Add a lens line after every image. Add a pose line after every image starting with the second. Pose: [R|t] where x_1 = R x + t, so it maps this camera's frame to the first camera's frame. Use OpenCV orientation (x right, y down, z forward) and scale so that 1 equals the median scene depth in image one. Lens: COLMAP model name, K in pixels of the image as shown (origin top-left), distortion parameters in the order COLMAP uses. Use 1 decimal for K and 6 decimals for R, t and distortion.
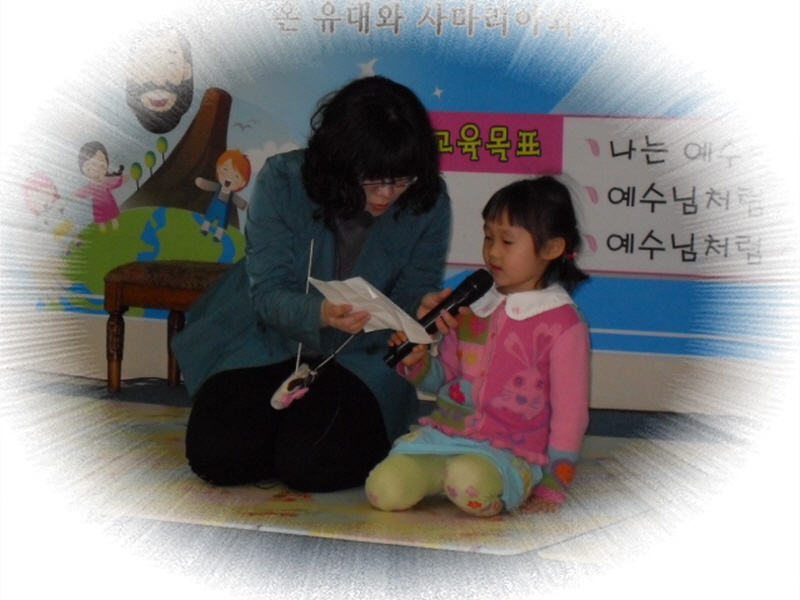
lens RADIAL K [[2587.1, 0, 400.0], [0, 2587.1, 300.0], [0, 0, 1]] dist [-0.011023, 0.000000]
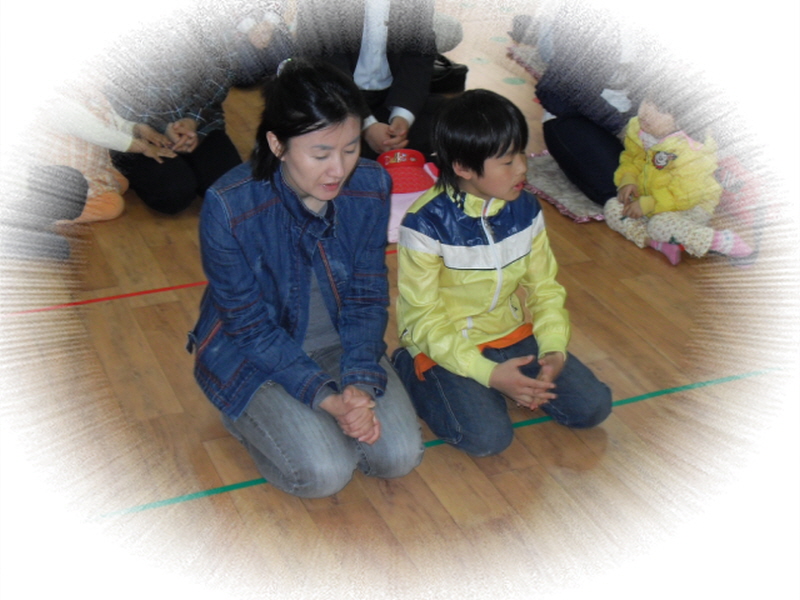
lens RADIAL K [[1236.9, 0, 399.9], [0, 1236.9, 300.5], [0, 0, 1]] dist [-0.023146, 0.000000]
pose [[0.999990, -0.000147, 0.004562, -0.002223], [0.000135, 0.999997, 0.002637, -0.001042], [-0.004562, -0.002636, 0.999986, 0.522362]]
